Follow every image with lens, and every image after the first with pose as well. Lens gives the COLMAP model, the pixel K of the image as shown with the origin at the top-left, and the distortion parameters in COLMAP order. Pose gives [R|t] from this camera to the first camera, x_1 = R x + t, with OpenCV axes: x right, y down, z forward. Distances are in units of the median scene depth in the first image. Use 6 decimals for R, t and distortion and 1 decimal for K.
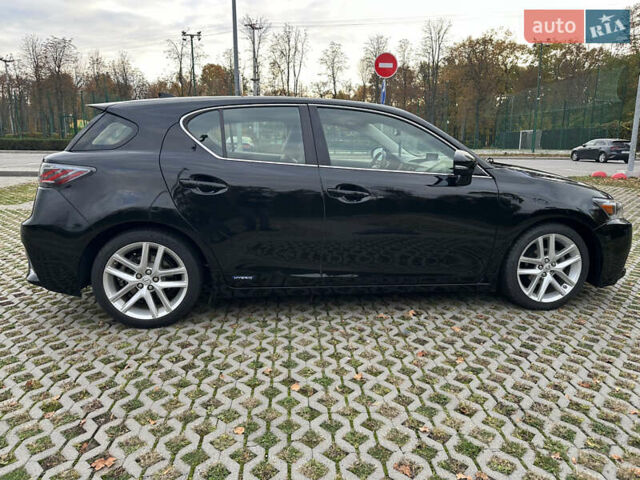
lens RADIAL K [[448.9, 0, 313.6], [0, 448.9, 233.3], [0, 0, 1]] dist [0.046819, -0.056563]
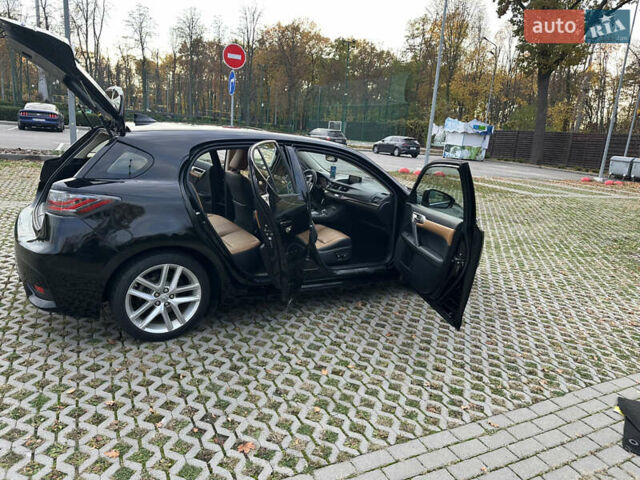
lens RADIAL K [[448.9, 0, 317.4], [0, 448.9, 239.1], [0, 0, 1]] dist [0.046819, -0.056563]
pose [[0.912584, -0.029675, 0.407810, -0.472700], [0.004709, 0.998060, 0.062087, -0.105631], [-0.408861, -0.054739, 0.910953, -0.148011]]
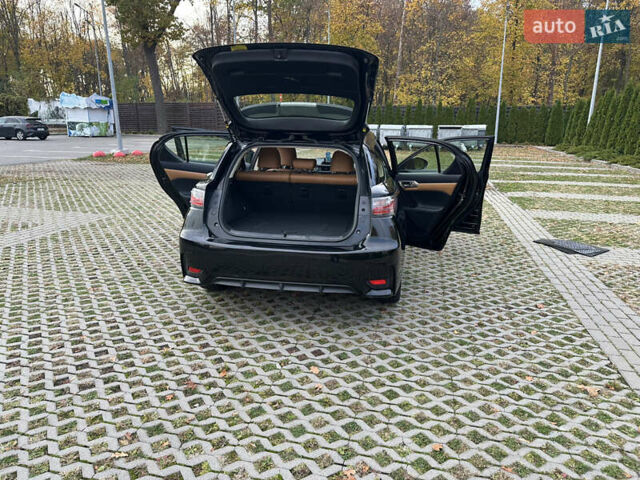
lens RADIAL K [[448.9, 0, 309.8], [0, 448.9, 250.5], [0, 0, 1]] dist [0.046819, -0.056563]
pose [[0.287269, -0.271097, 0.918686, -1.745387], [0.179395, 0.957368, 0.226415, -0.317064], [-0.940901, 0.099766, 0.323656, 0.796651]]
